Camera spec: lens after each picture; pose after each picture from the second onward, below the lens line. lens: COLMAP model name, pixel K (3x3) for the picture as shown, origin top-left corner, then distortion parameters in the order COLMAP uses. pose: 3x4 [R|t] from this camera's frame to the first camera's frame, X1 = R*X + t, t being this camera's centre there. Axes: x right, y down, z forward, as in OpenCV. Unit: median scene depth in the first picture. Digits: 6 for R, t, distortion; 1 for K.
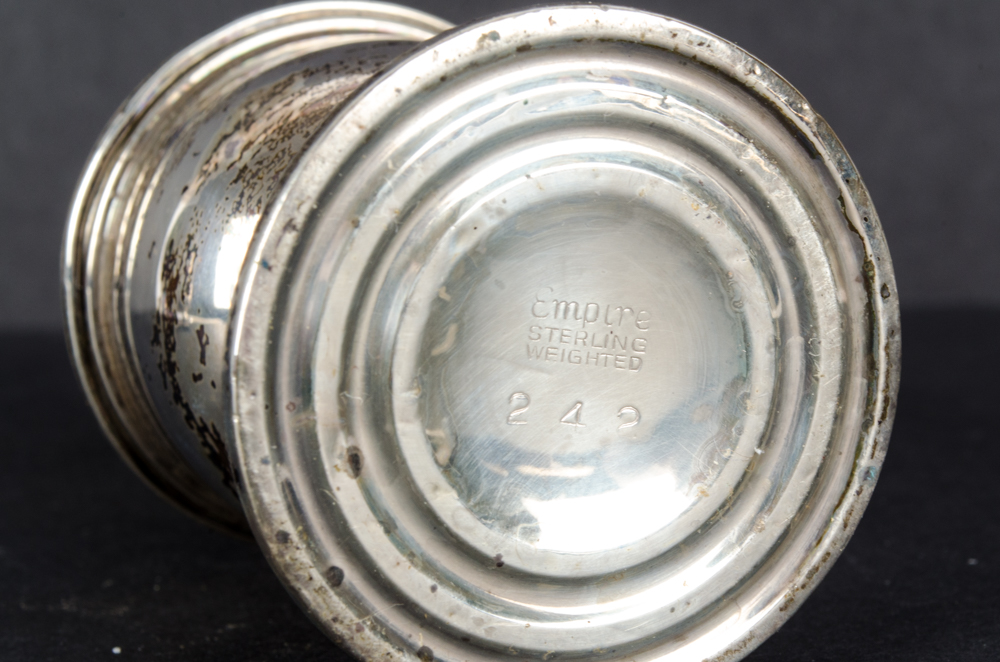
lens RADIAL K [[2716.9, 0, 500.0], [0, 2716.9, 331.0], [0, 0, 1]] dist [0.047683, -0.517445]
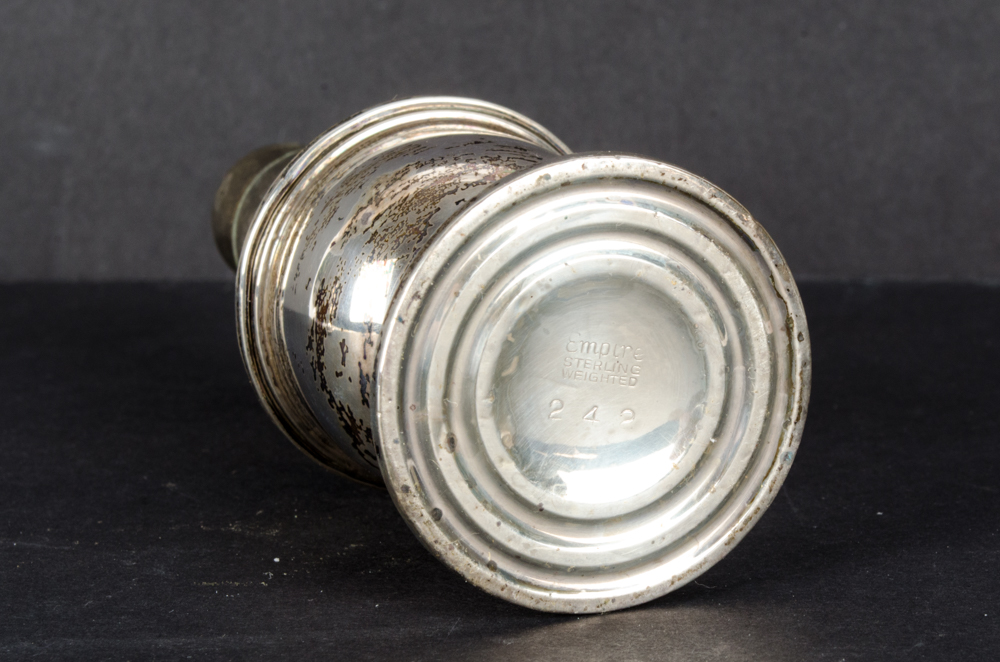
lens RADIAL K [[2716.9, 0, 500.0], [0, 2716.9, 331.0], [0, 0, 1]] dist [0.047683, -0.517445]
pose [[0.999399, 0.028956, -0.019069, 0.002943], [-0.028459, 0.999261, 0.025834, -0.053600], [0.019803, -0.025276, 0.999484, -0.530908]]
